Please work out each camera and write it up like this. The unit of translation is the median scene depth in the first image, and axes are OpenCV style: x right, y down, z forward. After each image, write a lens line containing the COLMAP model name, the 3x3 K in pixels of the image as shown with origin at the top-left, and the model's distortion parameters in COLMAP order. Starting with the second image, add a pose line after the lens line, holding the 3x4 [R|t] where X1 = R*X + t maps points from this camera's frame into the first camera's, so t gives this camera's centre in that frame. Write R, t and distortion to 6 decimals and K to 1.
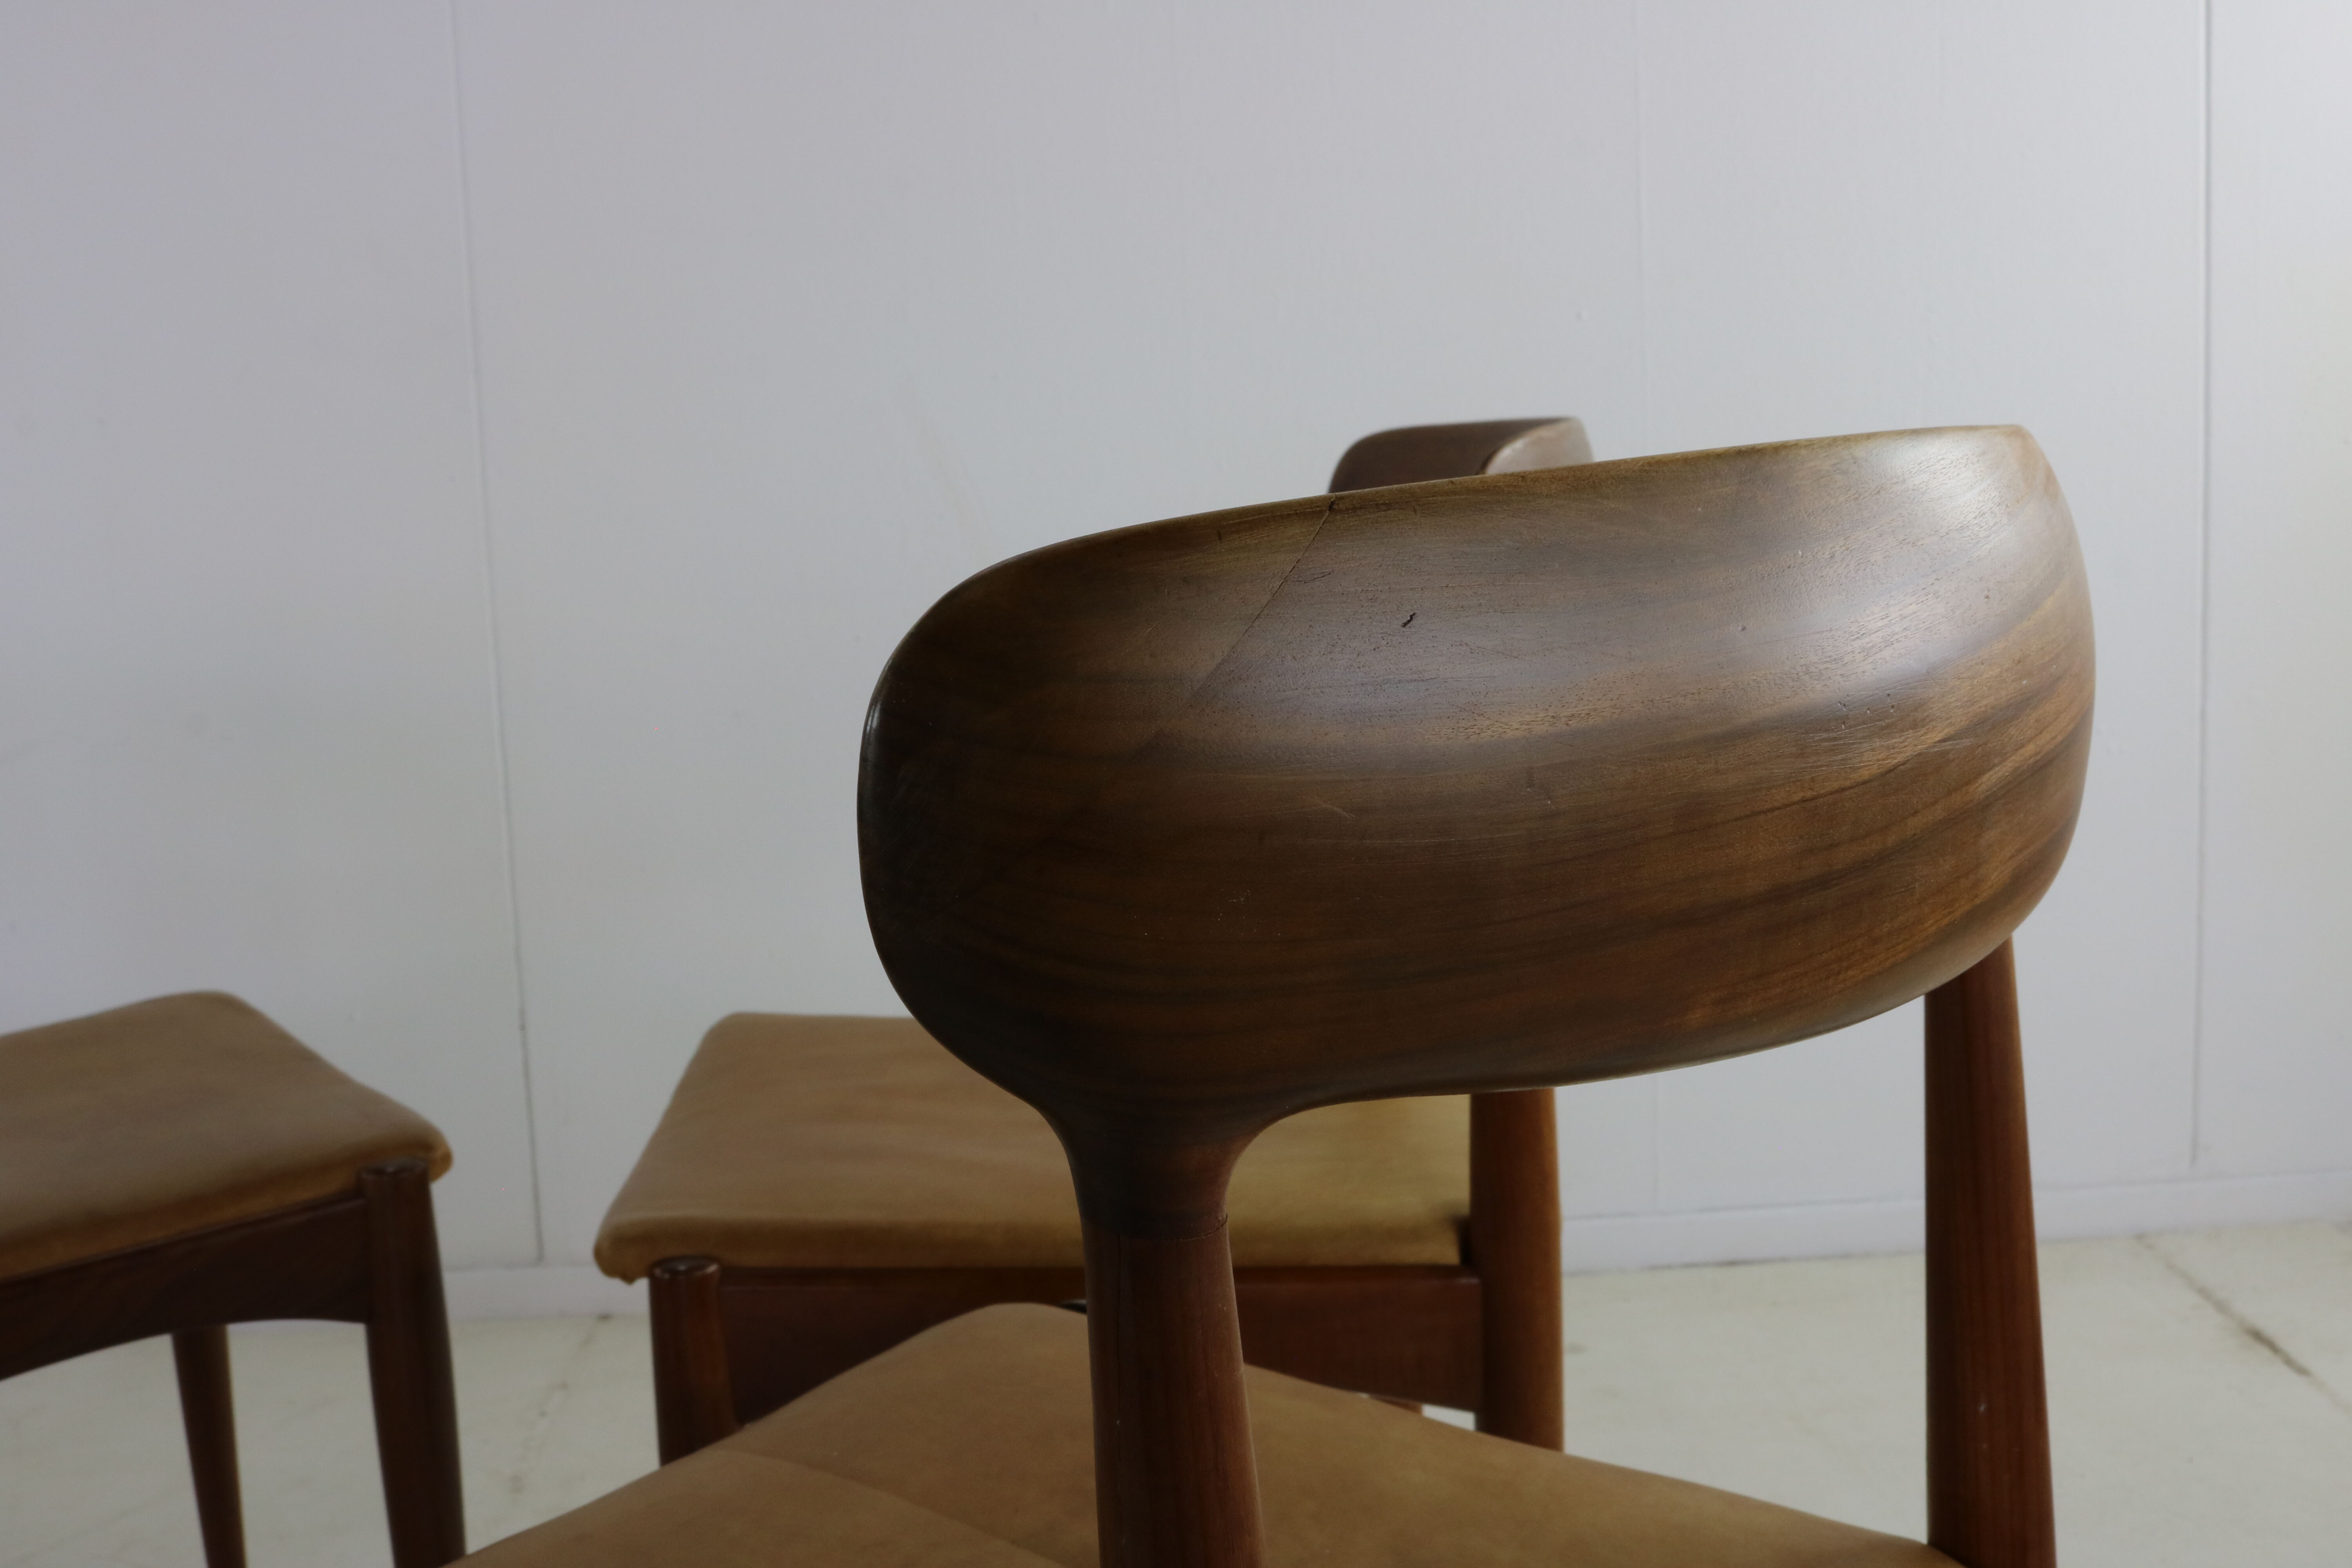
lens RADIAL K [[2786.6, 0, 1176.0], [0, 2786.6, 784.0], [0, 0, 1]] dist [-0.194566, 0.948286]
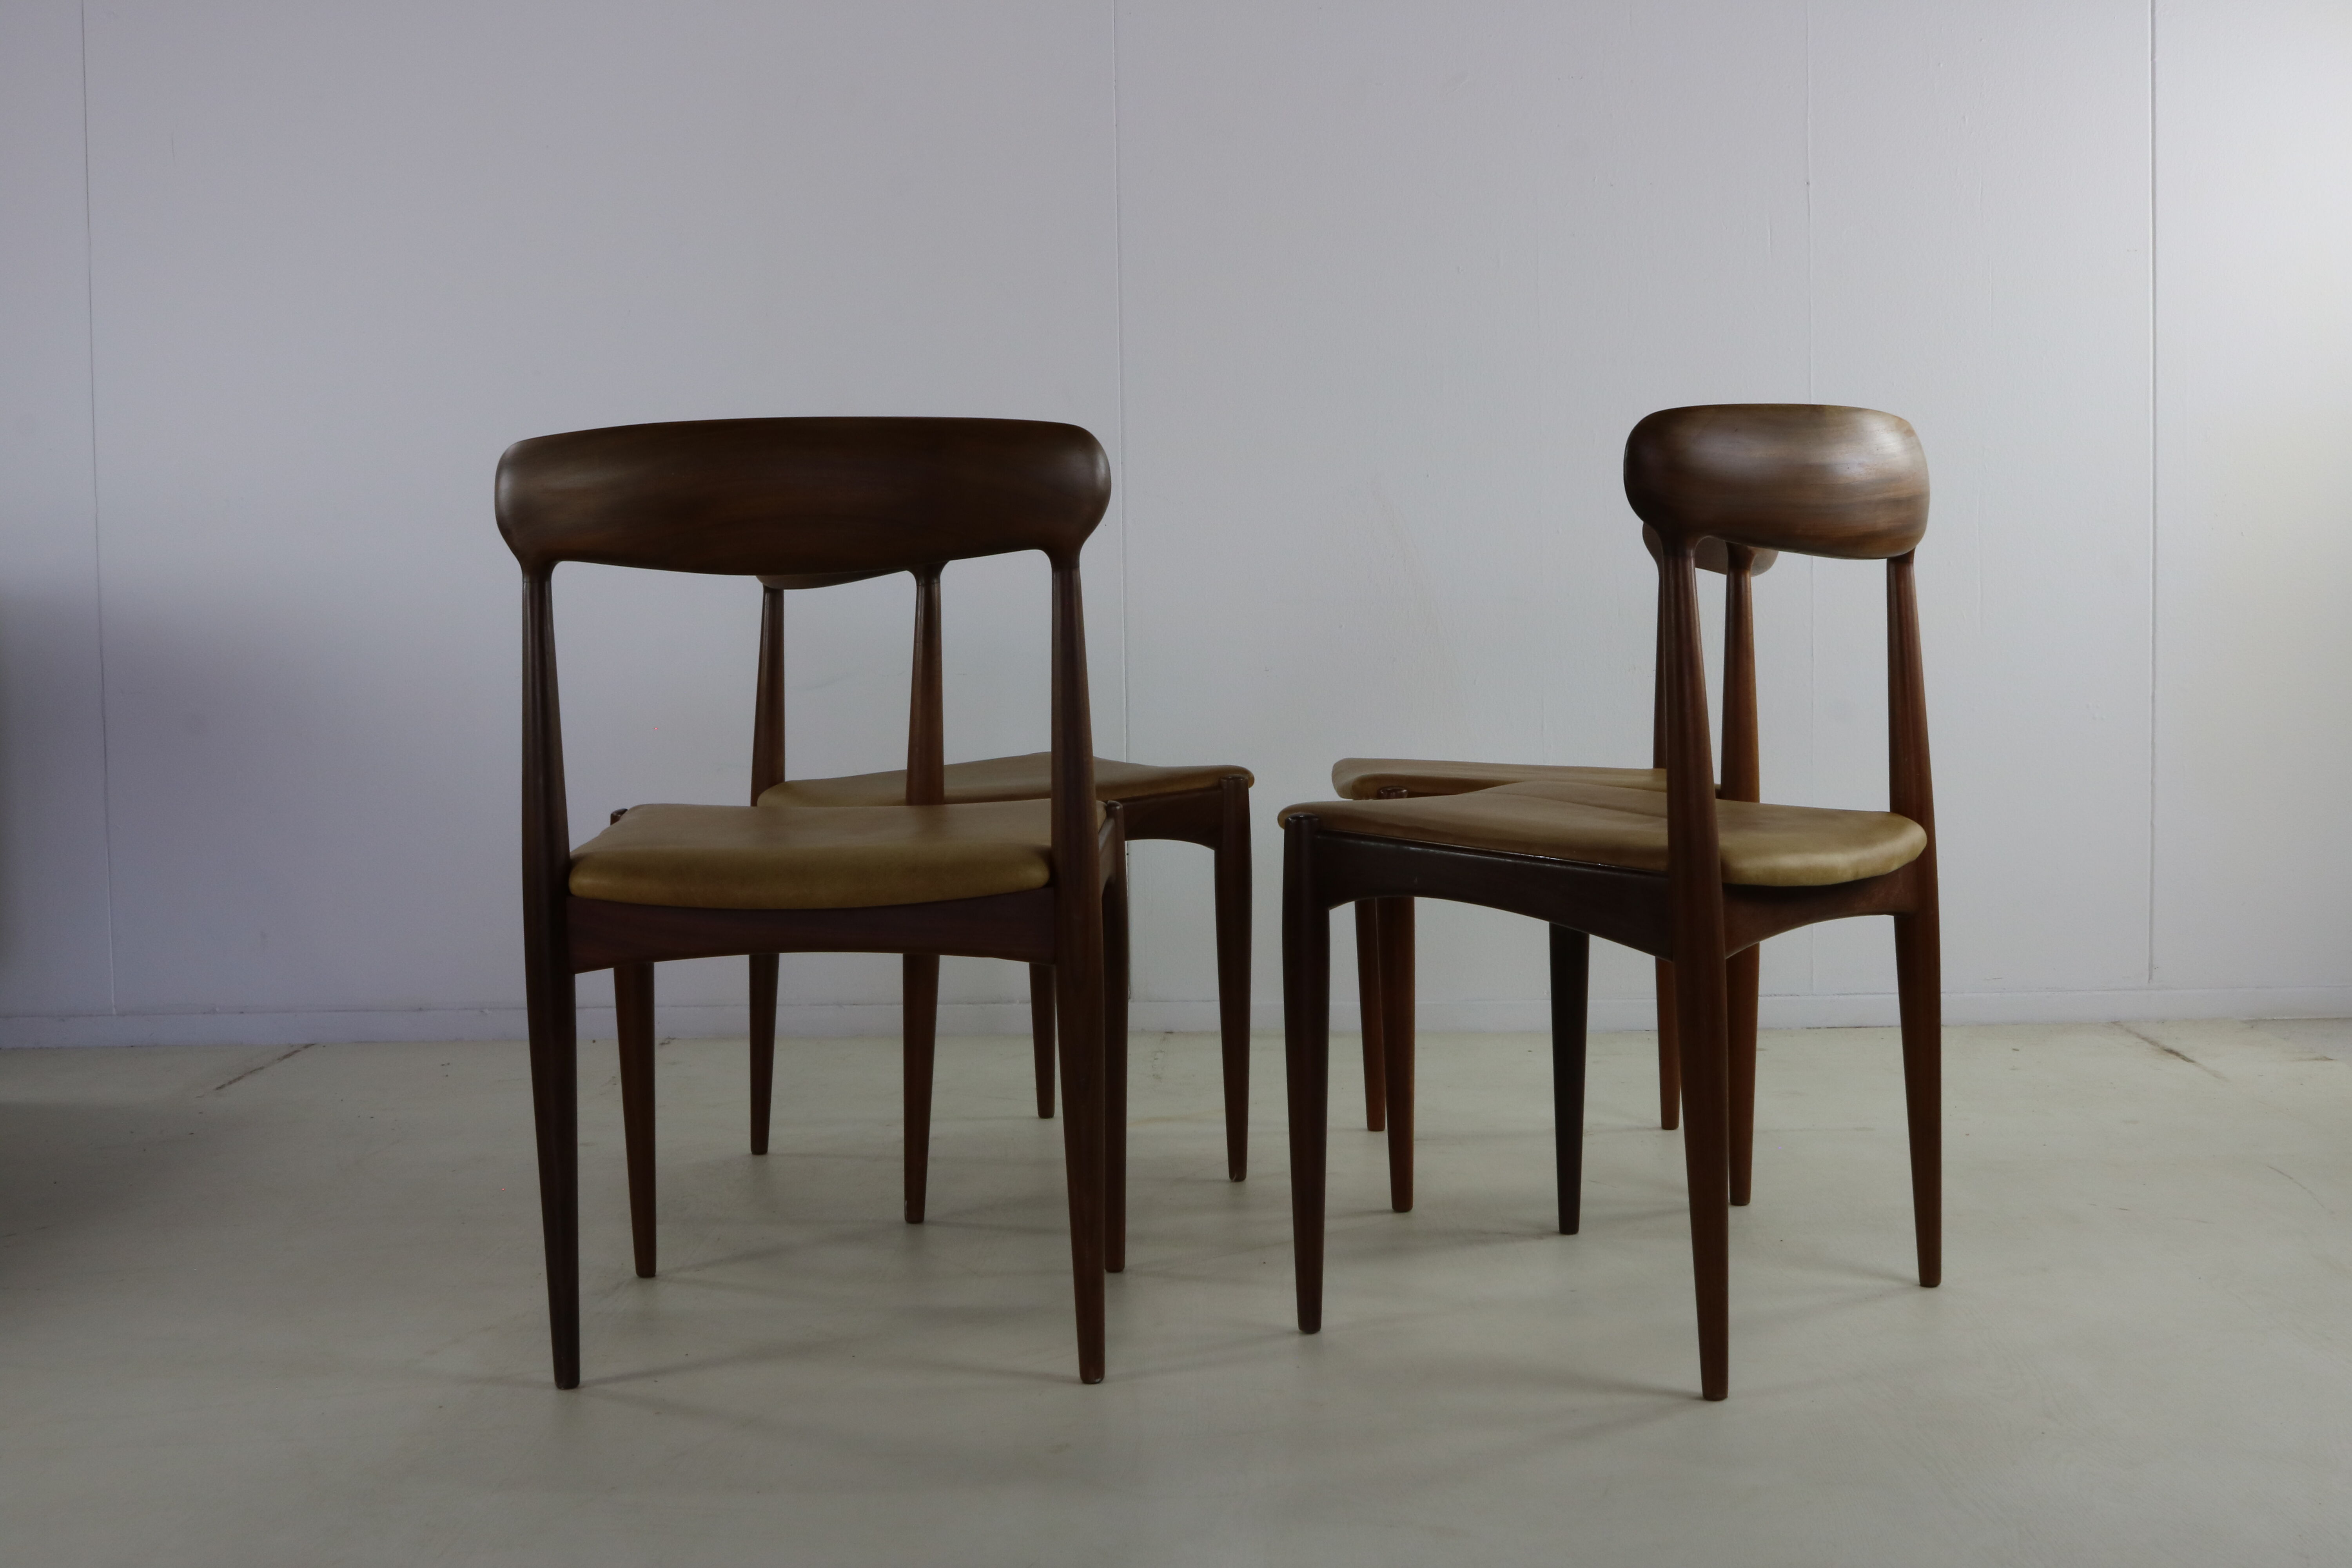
lens RADIAL K [[2786.6, 0, 1176.0], [0, 2786.6, 784.0], [0, 0, 1]] dist [-0.194566, 0.948286]
pose [[0.998023, 0.023889, -0.058133, -0.113173], [-0.028544, 0.996338, -0.080598, 0.182854], [0.055995, 0.082098, 0.995050, -0.682740]]
